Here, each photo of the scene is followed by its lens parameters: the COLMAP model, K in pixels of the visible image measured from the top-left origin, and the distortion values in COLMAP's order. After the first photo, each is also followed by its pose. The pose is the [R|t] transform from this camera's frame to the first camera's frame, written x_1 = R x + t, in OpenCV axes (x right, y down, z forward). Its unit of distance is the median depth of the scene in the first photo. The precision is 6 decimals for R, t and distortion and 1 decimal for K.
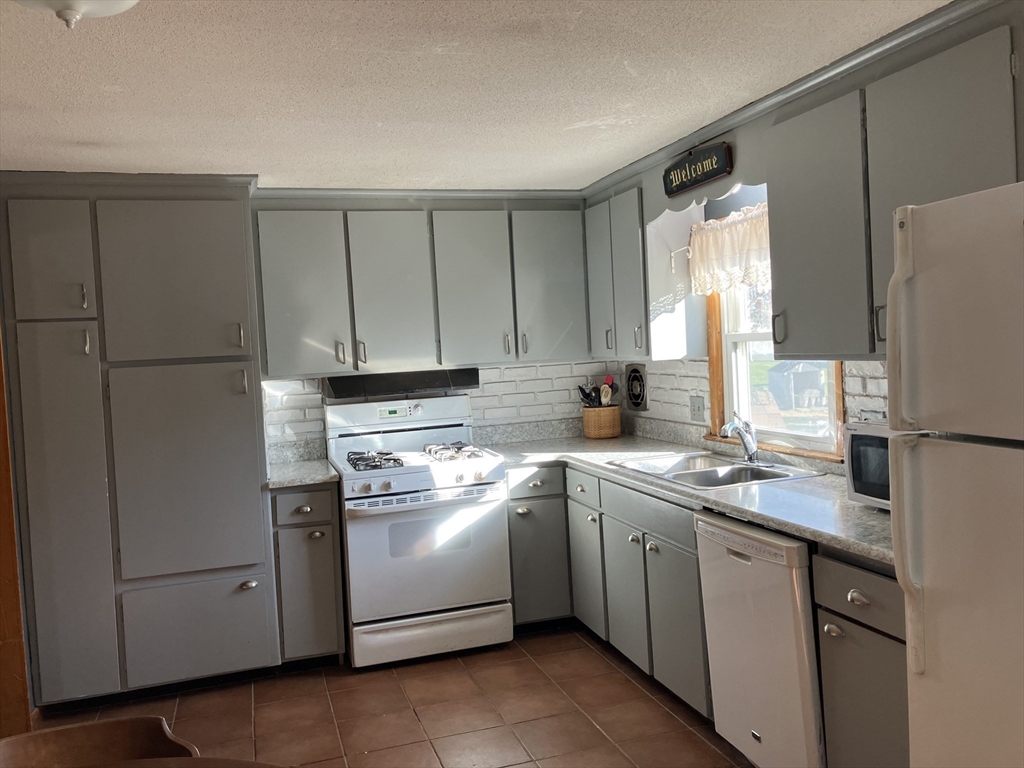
lens RADIAL K [[849.5, 0, 512.2], [0, 849.5, 378.9], [0, 0, 1]] dist [0.000531, -0.009971]
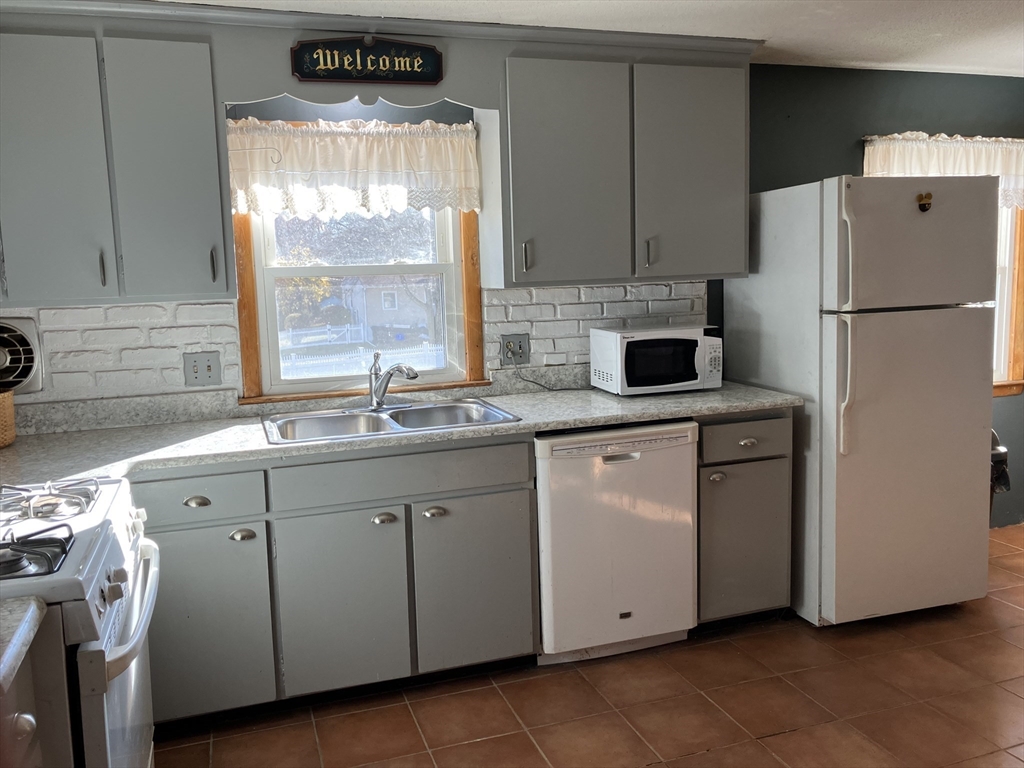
lens RADIAL K [[849.5, 0, 511.5], [0, 849.5, 385.0], [0, 0, 1]] dist [0.000531, -0.009971]
pose [[-0.024862, -0.080848, 0.996416, -0.618235], [0.074285, 0.993819, 0.082490, 0.009099], [-0.996927, 0.076069, -0.018702, 0.872480]]
